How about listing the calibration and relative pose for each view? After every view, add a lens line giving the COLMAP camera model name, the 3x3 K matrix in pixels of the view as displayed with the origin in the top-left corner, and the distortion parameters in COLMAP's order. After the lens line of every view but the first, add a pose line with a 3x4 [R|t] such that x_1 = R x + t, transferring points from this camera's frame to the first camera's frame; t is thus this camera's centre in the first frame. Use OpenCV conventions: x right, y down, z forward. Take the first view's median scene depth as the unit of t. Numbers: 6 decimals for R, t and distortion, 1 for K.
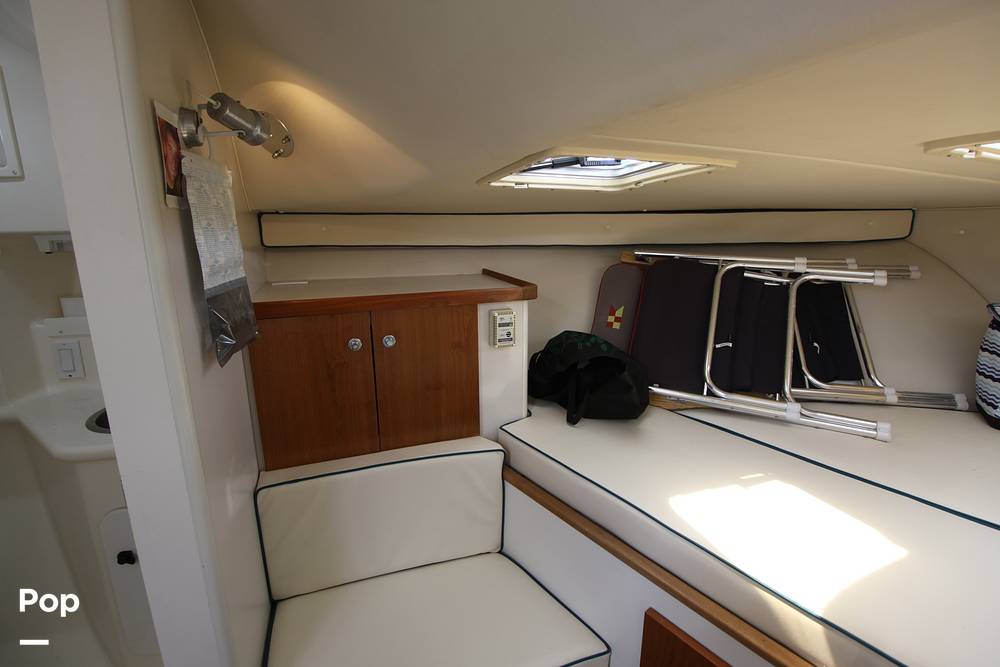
lens RADIAL K [[462.0, 0, 496.9], [0, 462.0, 327.6], [0, 0, 1]] dist [-0.001468, -0.012386]
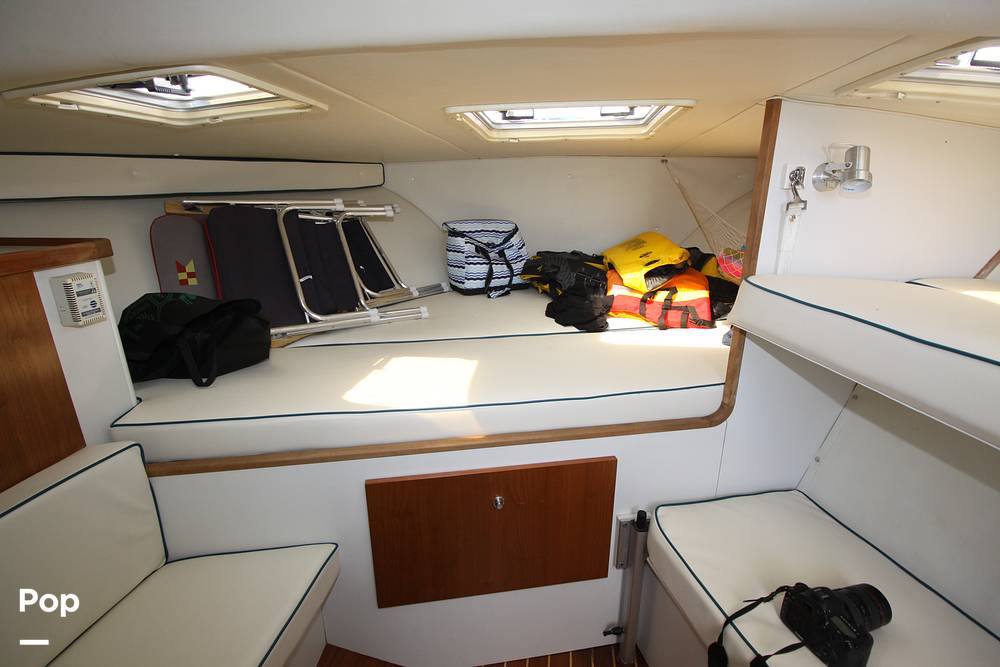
lens RADIAL K [[462.0, 0, 498.3], [0, 462.0, 328.8], [0, 0, 1]] dist [-0.001468, -0.012386]
pose [[0.478890, -0.260262, 0.838408, -0.299606], [0.201040, 0.962175, 0.183851, 0.049085], [-0.854545, 0.080510, 0.513099, 0.028150]]
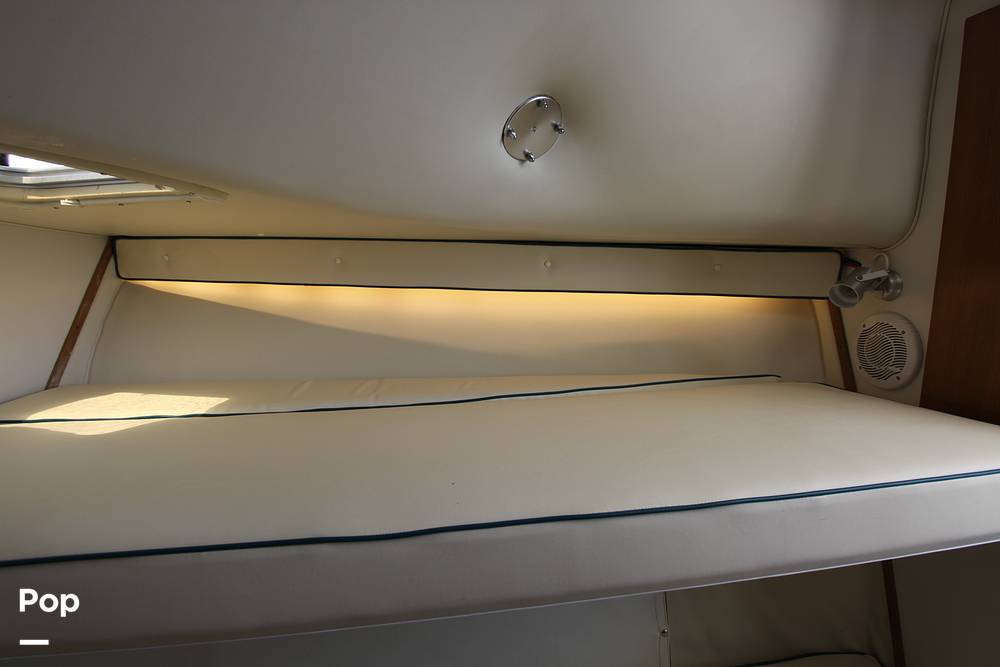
lens RADIAL K [[487.8, 0, 497.2], [0, 487.8, 326.6], [0, 0, 1]] dist [-0.005028, -0.004193]
pose [[-0.858326, -0.069731, 0.508344, -0.125653], [0.128552, 0.929901, 0.344614, 0.023867], [-0.496740, 0.361140, -0.789194, -0.101217]]
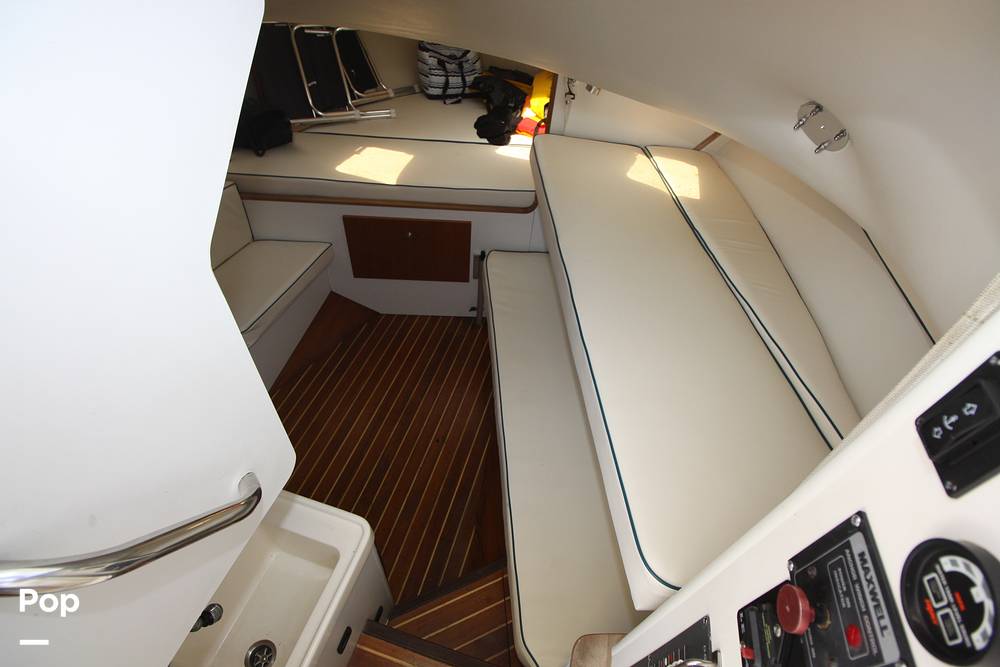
lens RADIAL K [[462.0, 0, 498.1], [0, 462.0, 330.3], [0, 0, 1]] dist [-0.001468, -0.012386]
pose [[0.588390, -0.543728, 0.598462, -0.722587], [0.107699, 0.786248, 0.608454, -0.238869], [-0.801372, -0.293555, 0.521179, -0.832644]]
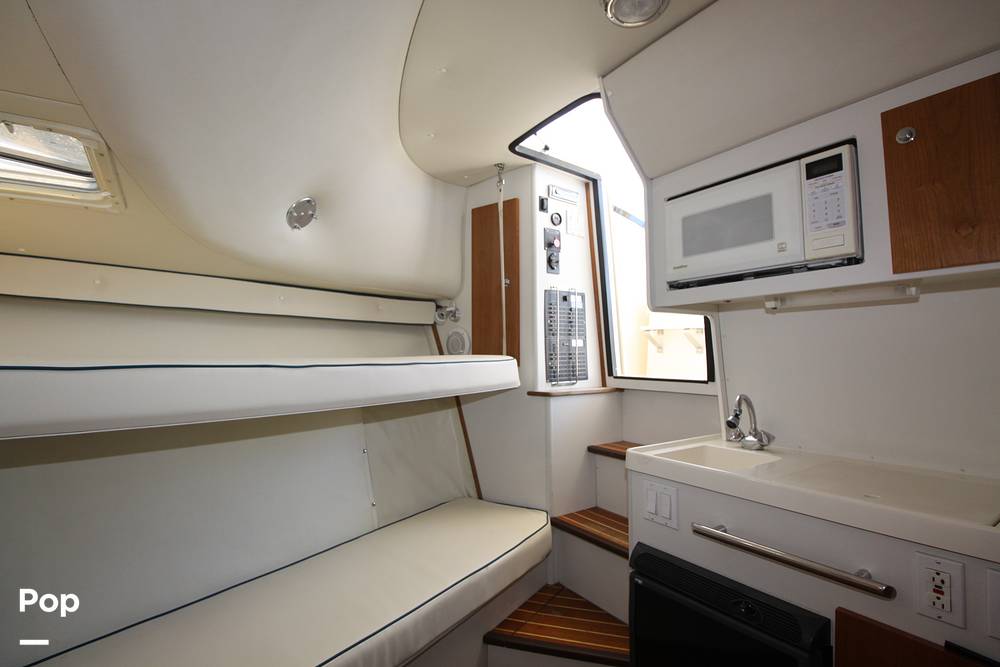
lens RADIAL K [[462.0, 0, 500.9], [0, 462.0, 330.2], [0, 0, 1]] dist [-0.001468, -0.012386]
pose [[-0.968620, -0.003675, -0.248519, -0.010230], [-0.047097, 0.984489, 0.169009, 0.082171], [0.244044, 0.175410, -0.953768, 0.569106]]
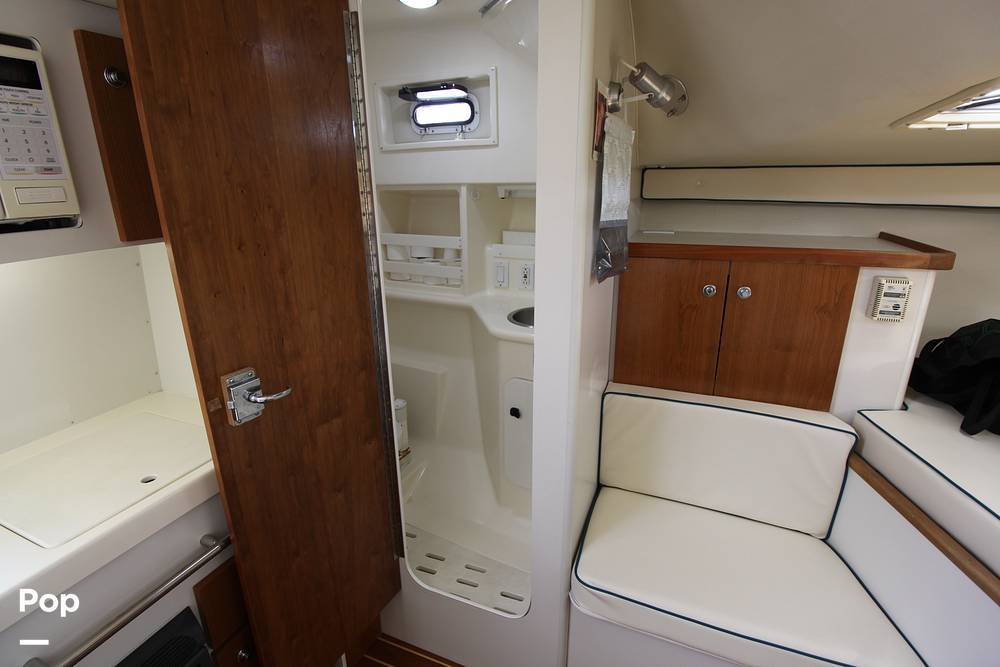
lens RADIAL K [[462.0, 0, 498.4], [0, 462.0, 327.1], [0, 0, 1]] dist [-0.001468, -0.012386]
pose [[0.743077, 0.194517, -0.640312, 0.027994], [-0.144762, 0.980891, 0.129985, 0.046518], [0.653361, -0.003896, 0.757037, -0.117580]]
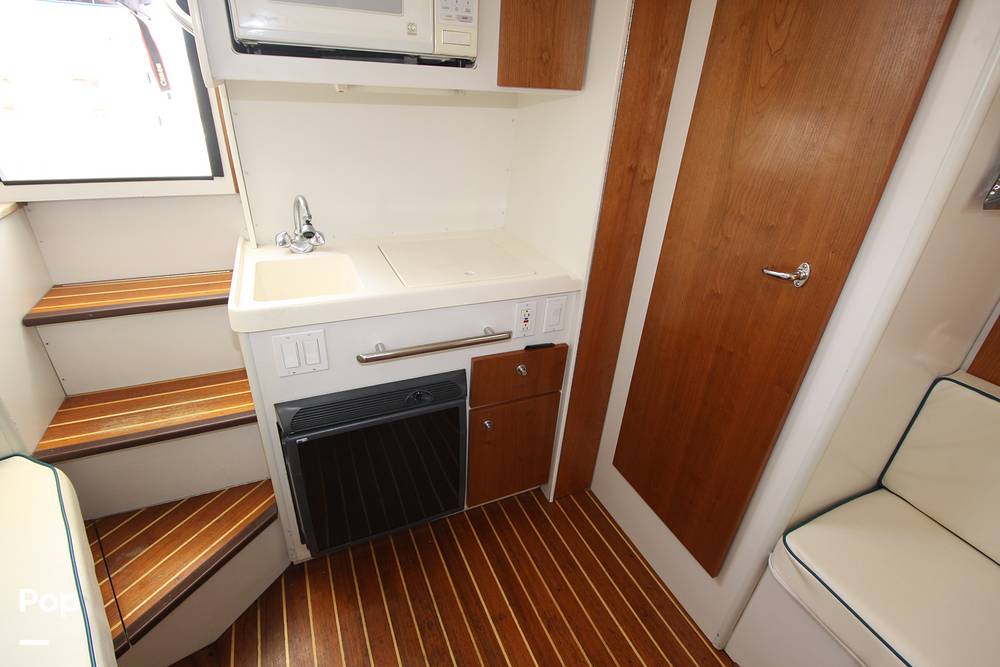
lens RADIAL K [[462.0, 0, 495.9], [0, 462.0, 331.0], [0, 0, 1]] dist [-0.001468, -0.012386]
pose [[0.068951, 0.471810, -0.879000, 0.146452], [-0.279367, 0.854976, 0.437001, 0.103419], [0.957706, 0.215432, 0.190759, -0.043301]]
